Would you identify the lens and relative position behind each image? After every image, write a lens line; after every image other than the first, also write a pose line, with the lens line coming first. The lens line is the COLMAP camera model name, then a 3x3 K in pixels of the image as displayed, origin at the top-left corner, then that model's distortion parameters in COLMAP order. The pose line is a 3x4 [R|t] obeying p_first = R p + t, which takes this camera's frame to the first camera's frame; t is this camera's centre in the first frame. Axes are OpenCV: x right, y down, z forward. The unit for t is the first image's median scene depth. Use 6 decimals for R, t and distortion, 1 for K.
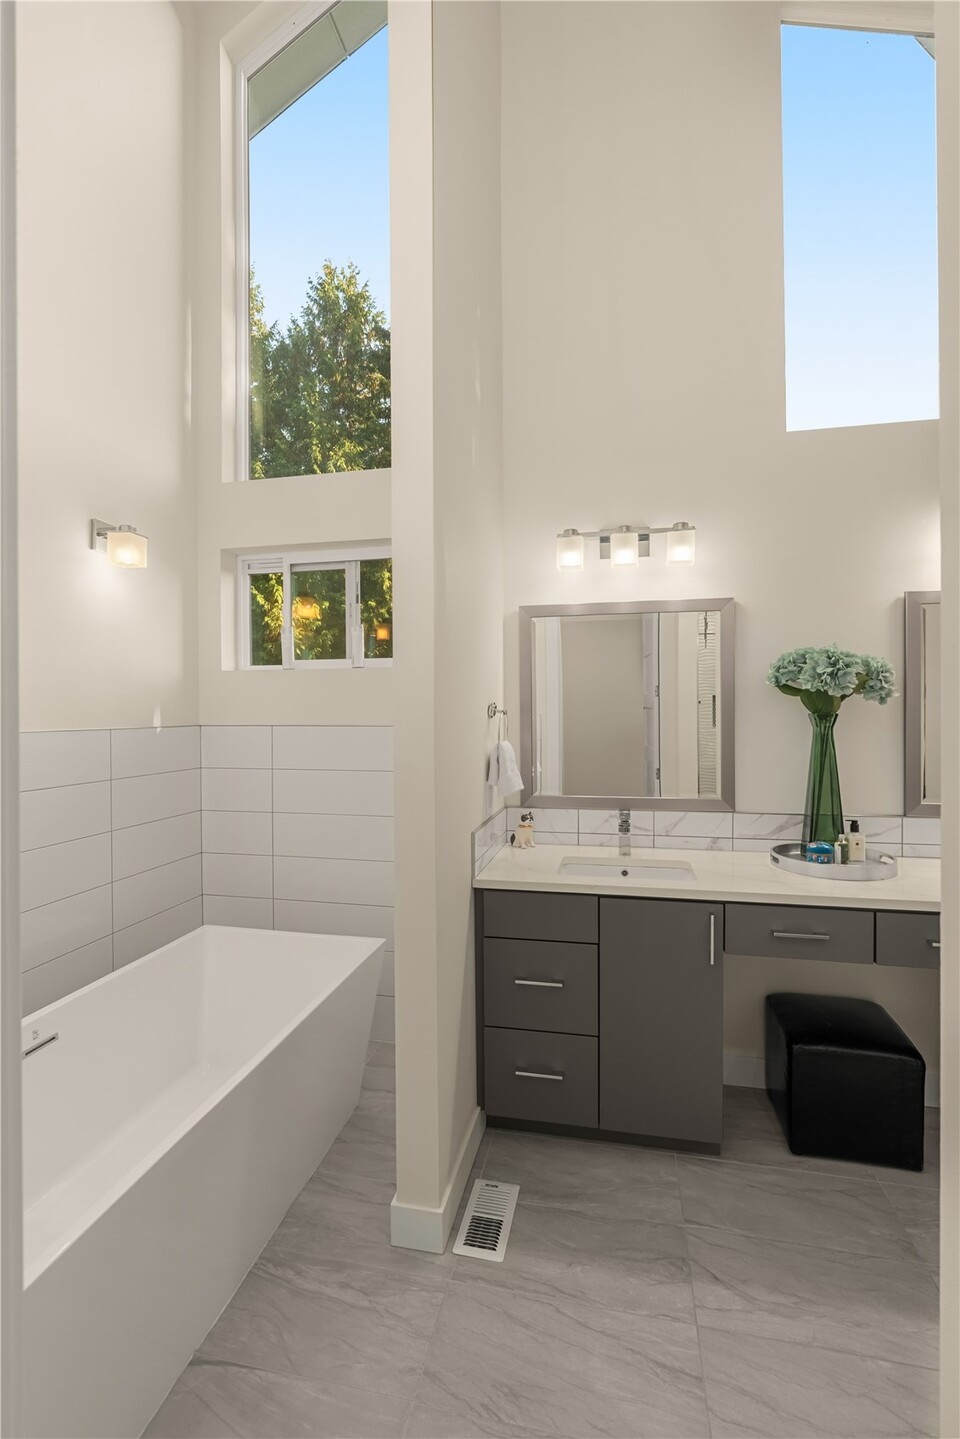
lens RADIAL K [[656.5, 0, 476.0], [0, 656.5, 712.1], [0, 0, 1]] dist [-0.005334, 0.000118]
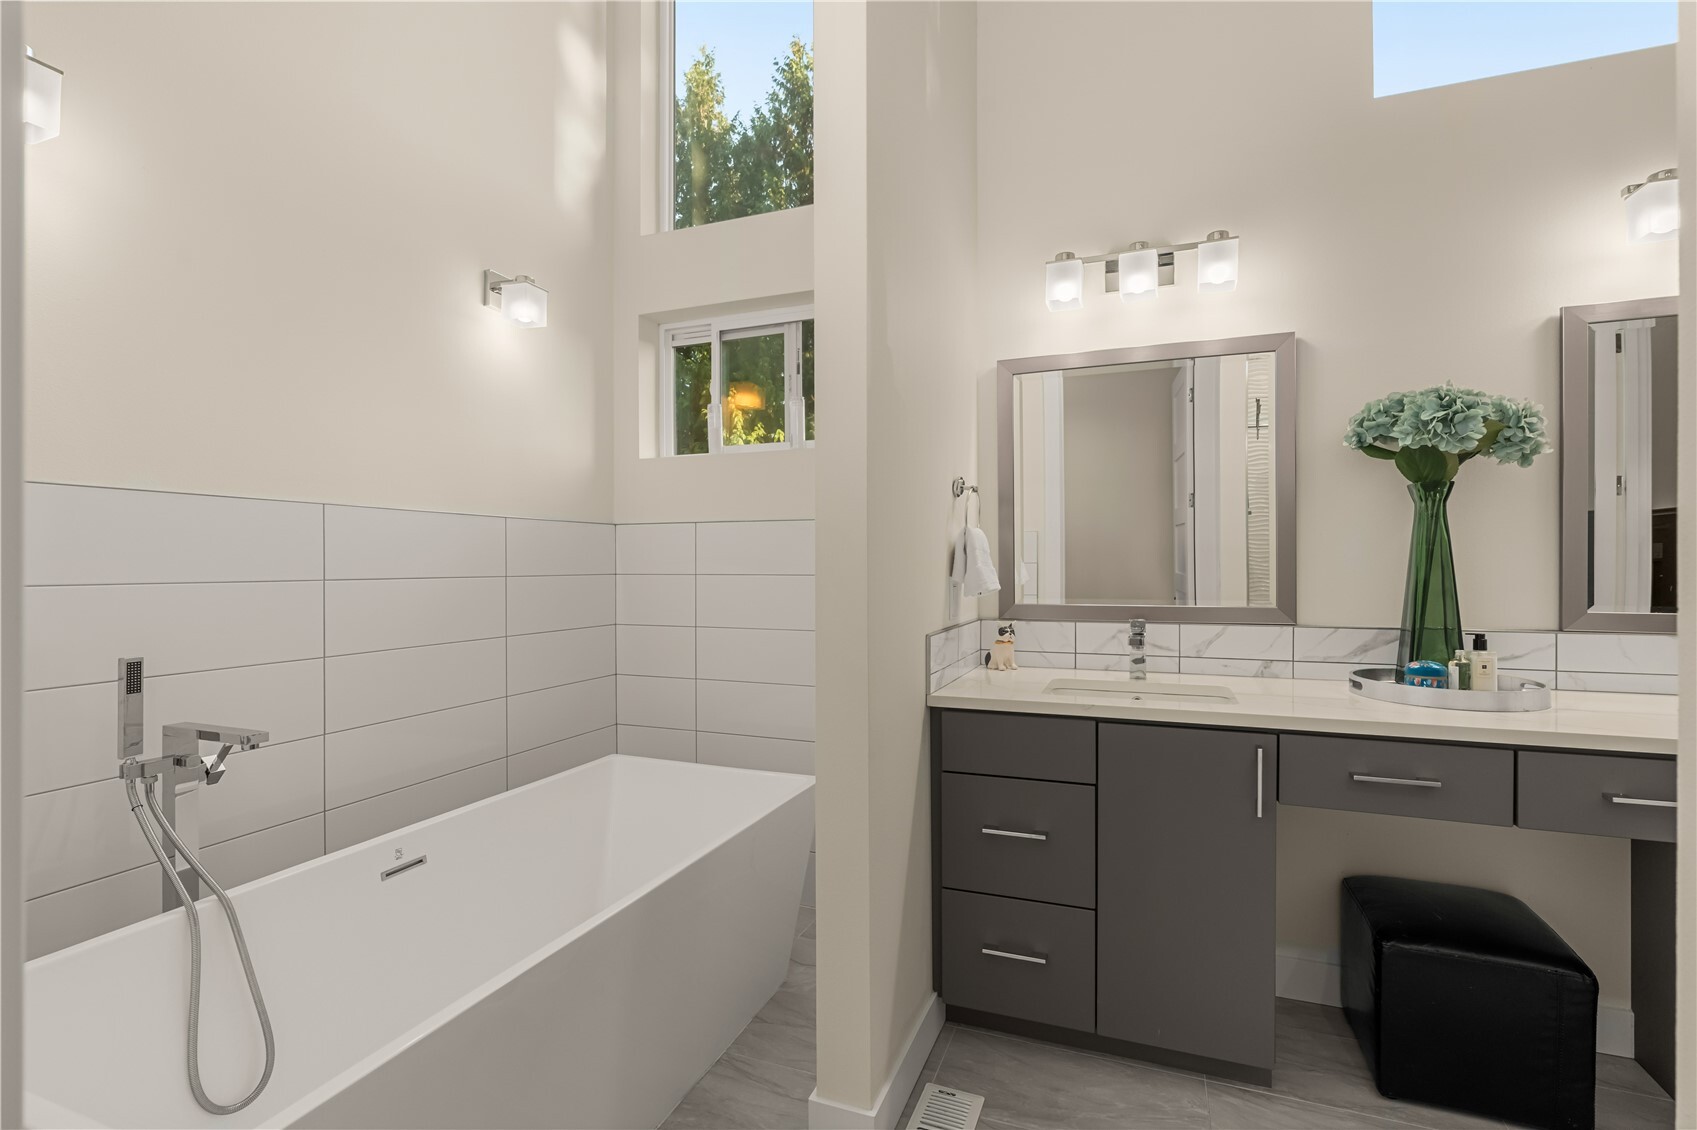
lens RADIAL K [[764.0, 0, 854.8], [0, 764.0, 573.0], [0, 0, 1]] dist [-0.005574, 0.000248]
pose [[0.987842, 0.001146, -0.155454, 0.045163], [-0.000898, 0.999998, 0.001662, 0.099506], [0.155456, -0.001502, 0.987842, 0.094363]]
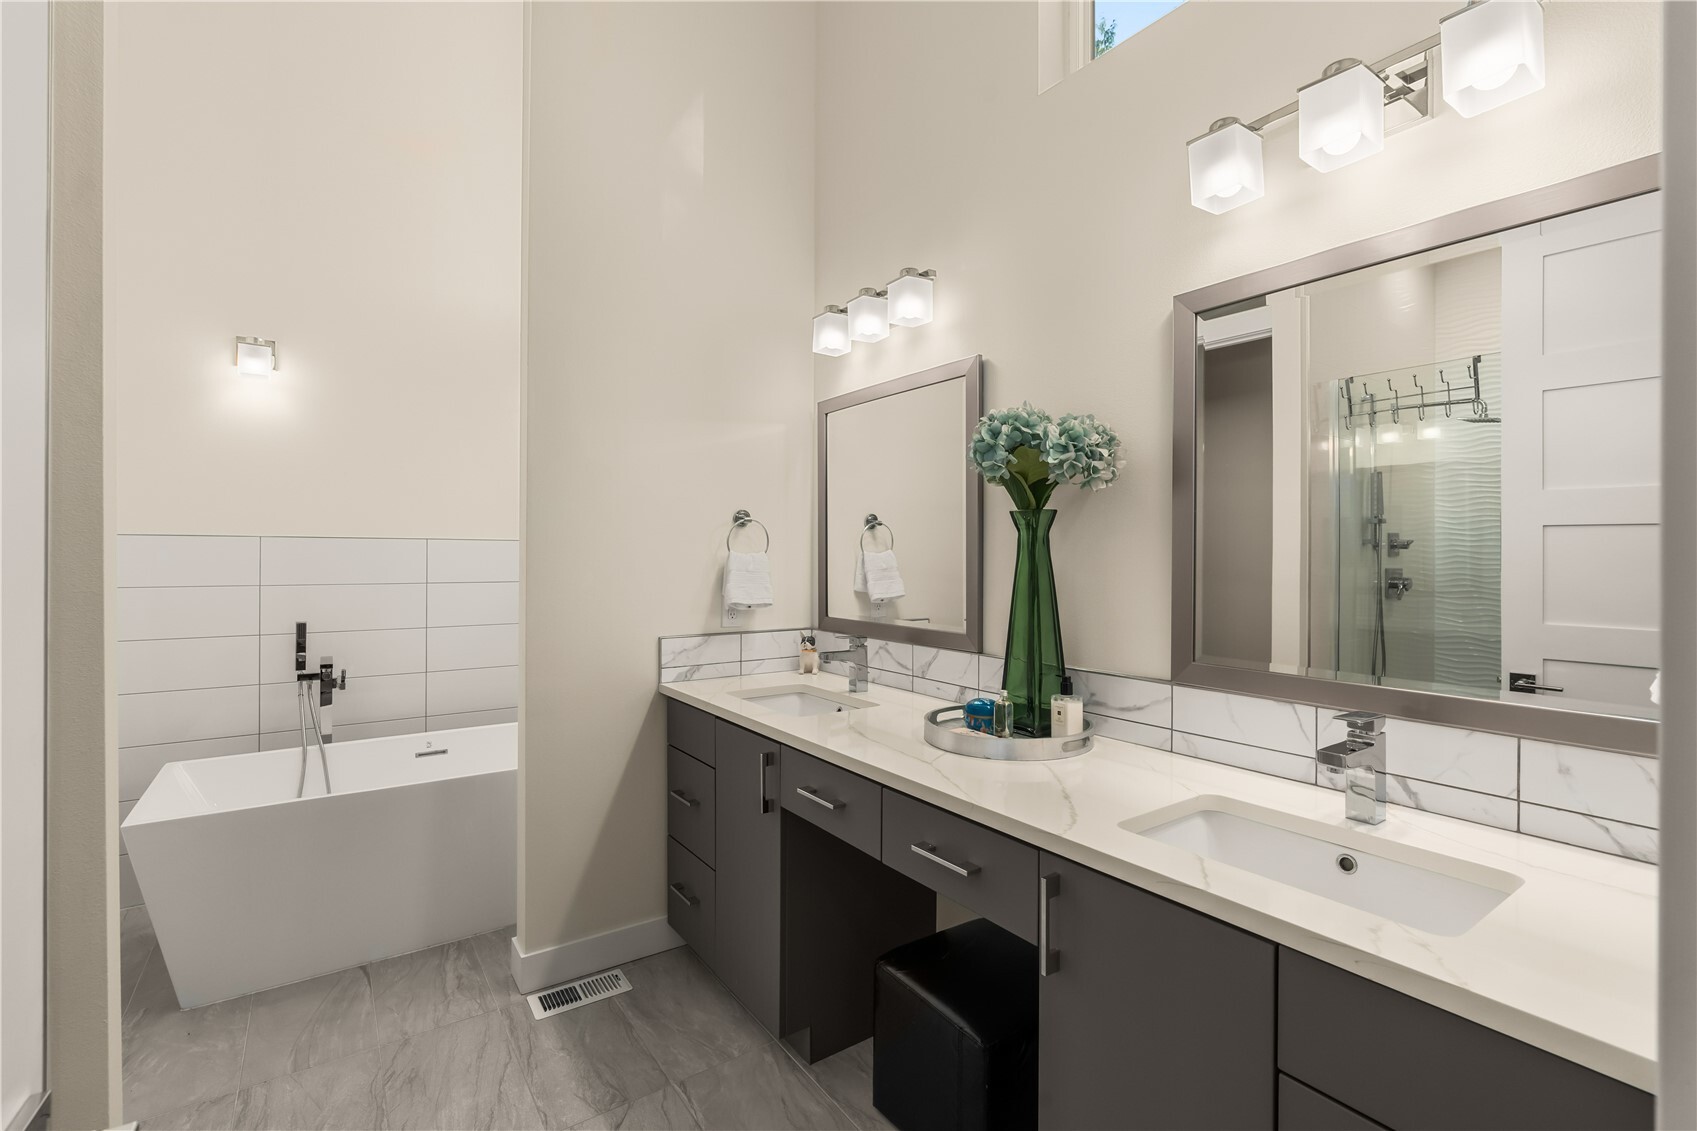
lens RADIAL K [[774.2, 0, 848.5], [0, 774.2, 565.5], [0, 0, 1]] dist [-0.005334, 0.000118]
pose [[0.726655, 0.013232, -0.686875, 0.916161], [-0.010493, 0.999912, 0.008161, 0.055101], [0.686923, 0.001277, 0.726729, 0.306910]]
